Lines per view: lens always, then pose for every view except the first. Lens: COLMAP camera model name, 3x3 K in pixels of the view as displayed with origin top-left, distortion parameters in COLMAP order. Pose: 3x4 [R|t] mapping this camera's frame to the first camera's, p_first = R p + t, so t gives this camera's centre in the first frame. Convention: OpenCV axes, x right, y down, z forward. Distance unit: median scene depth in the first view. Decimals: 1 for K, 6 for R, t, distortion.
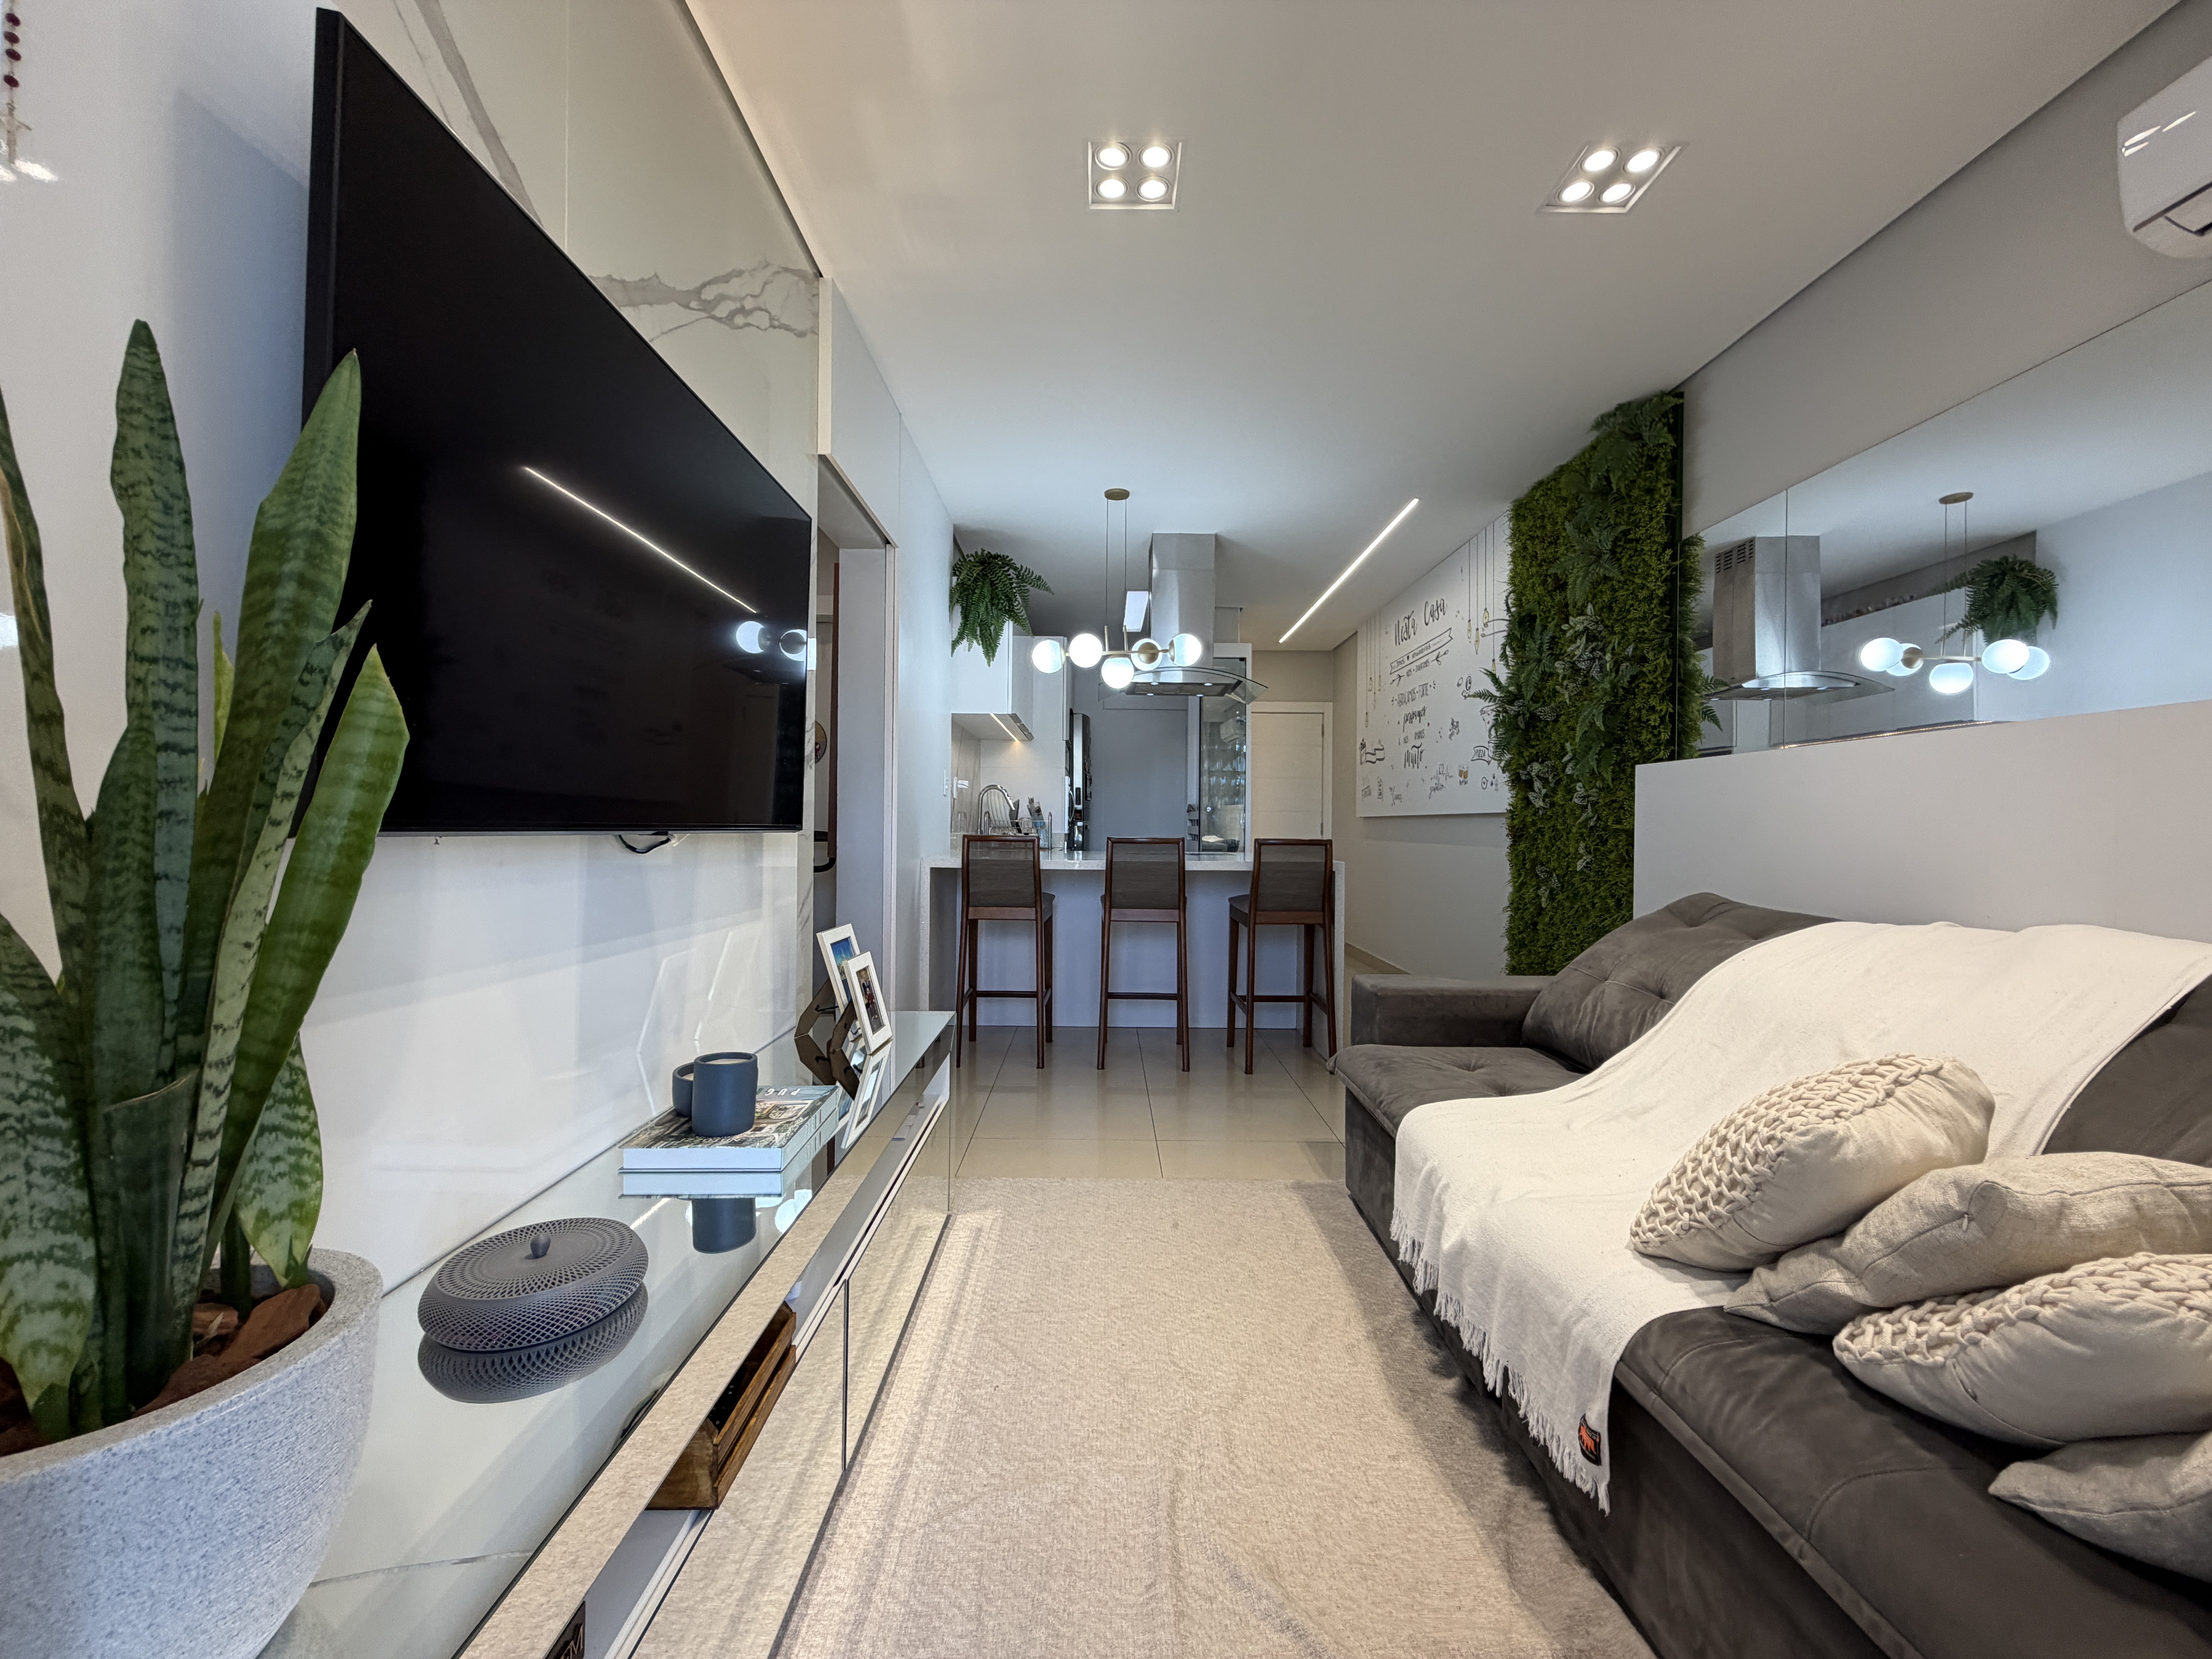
lens RADIAL K [[876.7, 0, 1106.0], [0, 876.7, 829.5], [0, 0, 1]] dist [0.000599, -0.000007]
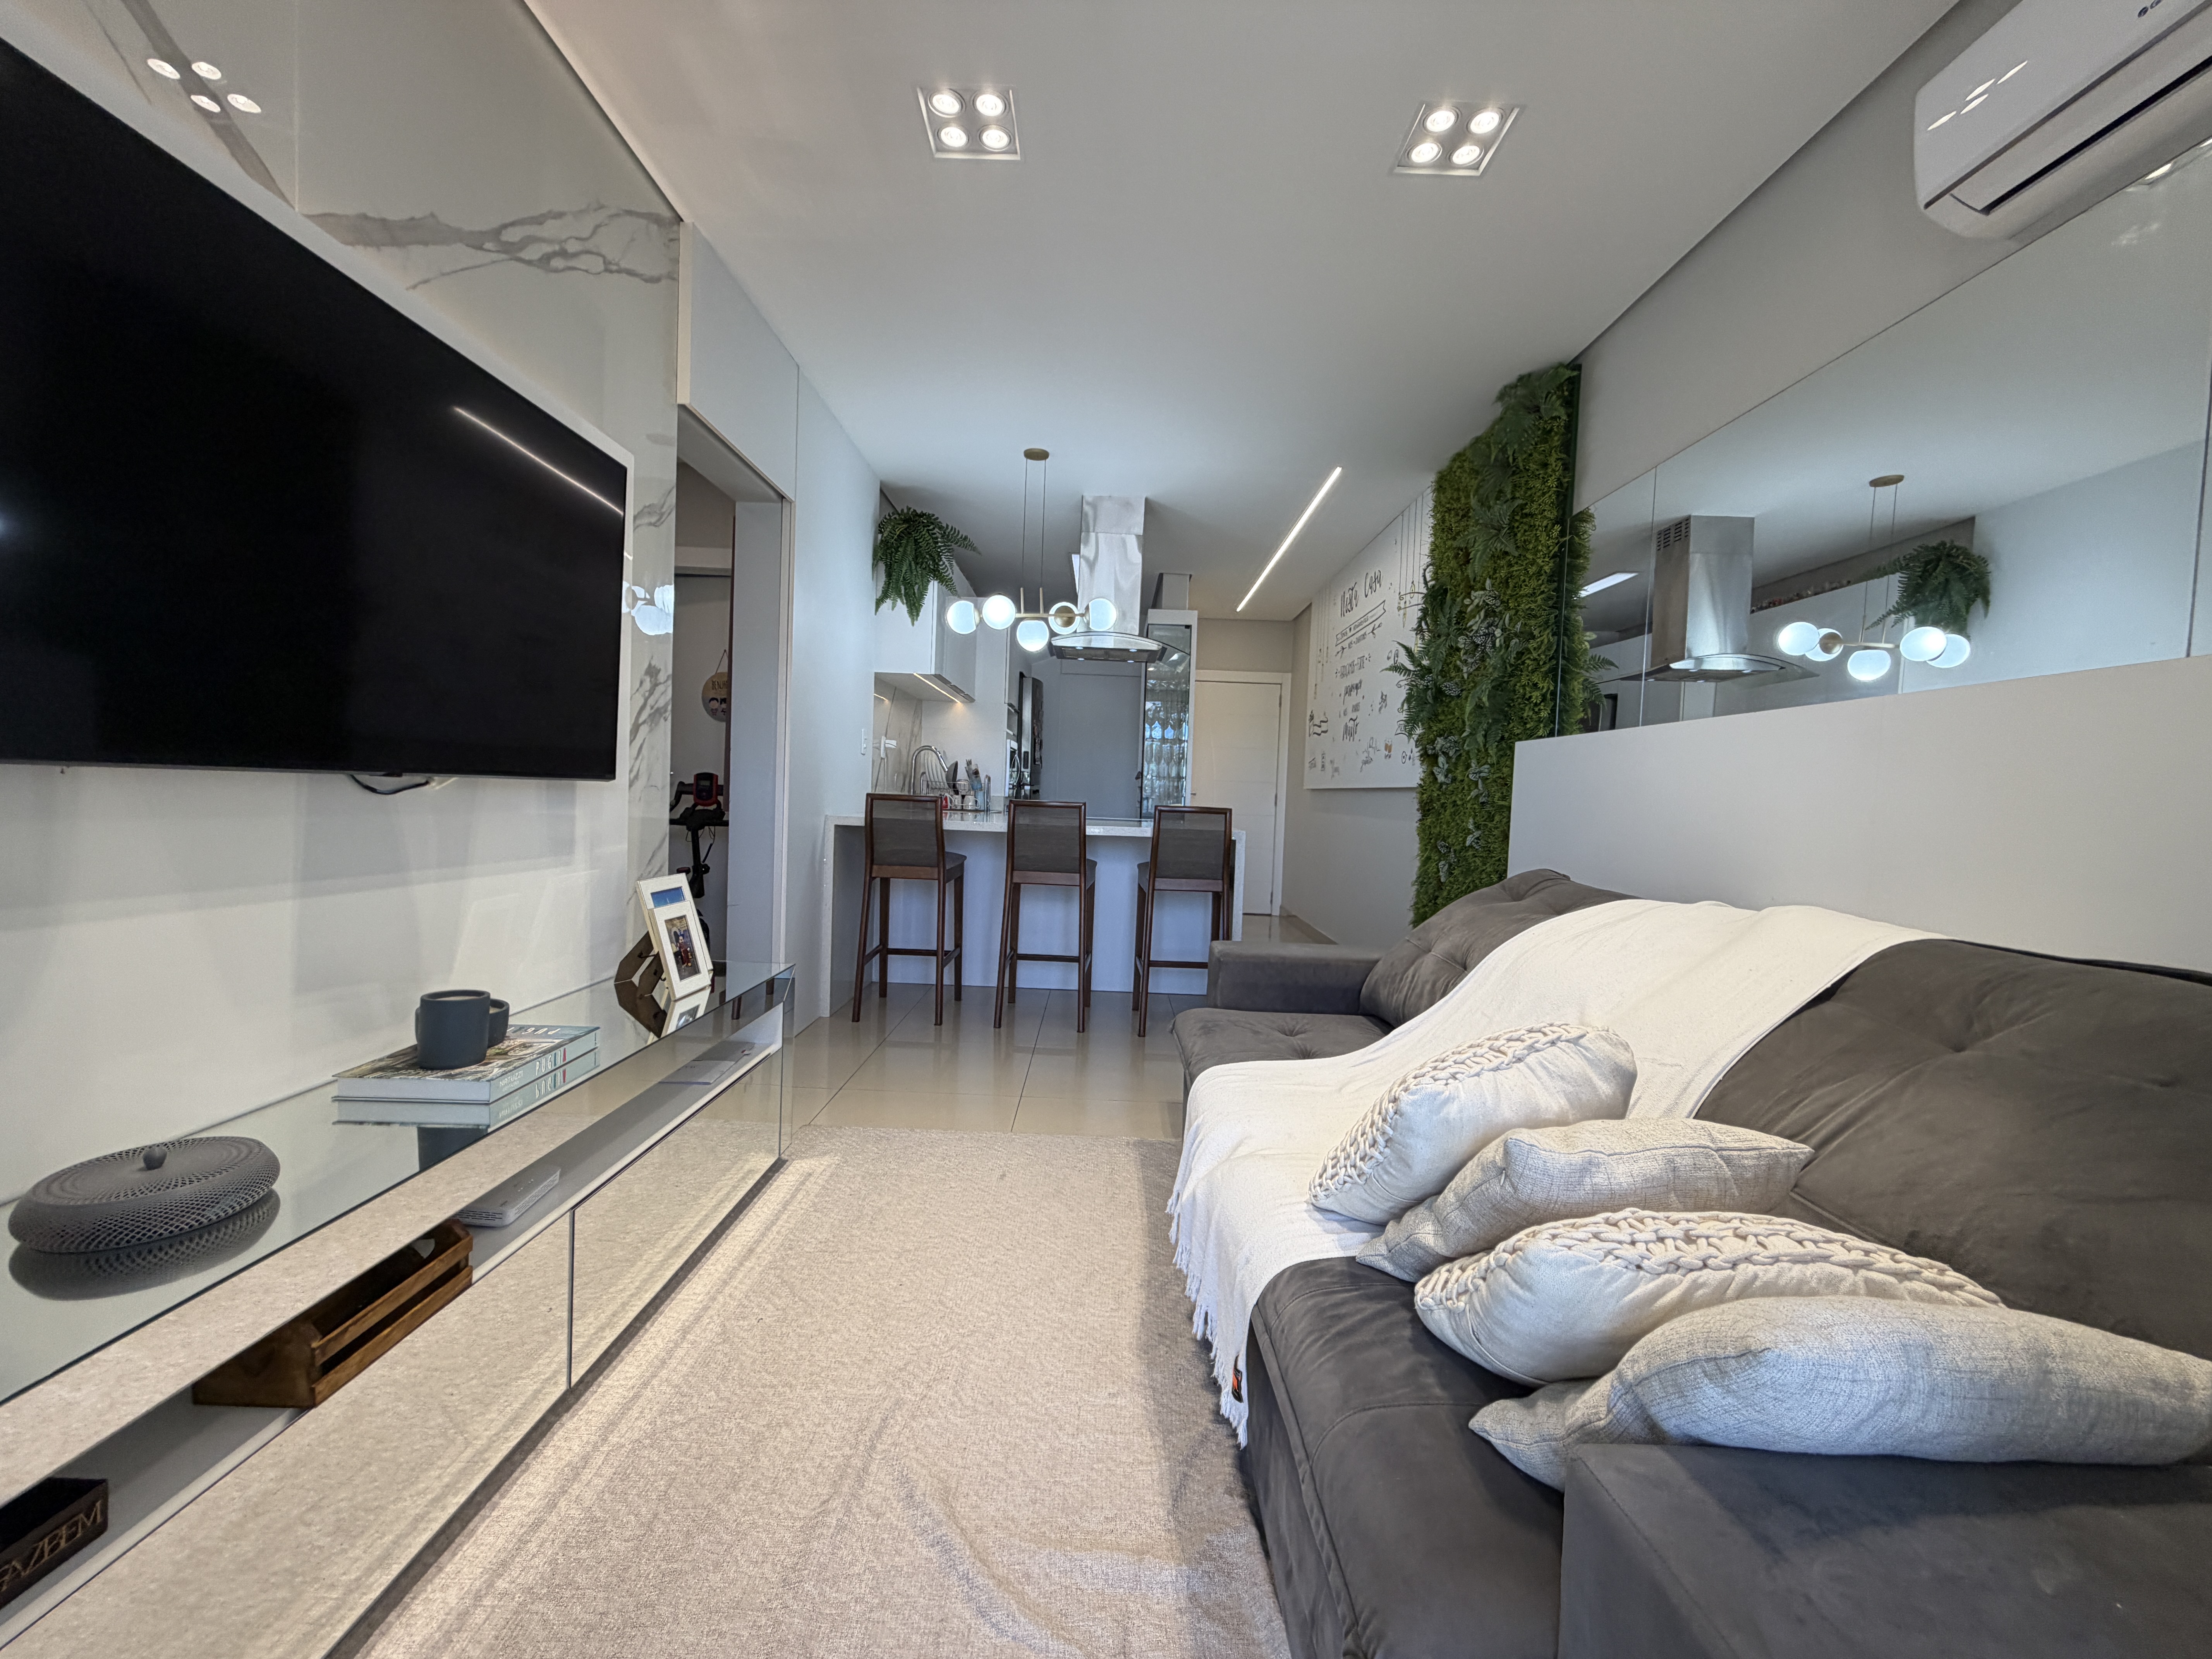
lens RADIAL K [[877.7, 0, 1106.0], [0, 877.7, 829.5], [0, 0, 1]] dist [0.001328, -0.000095]
pose [[0.999573, 0.028934, -0.004095, 0.140916], [-0.028761, 0.998884, 0.037471, 0.002407], [0.005175, -0.037337, 0.999289, -0.008851]]
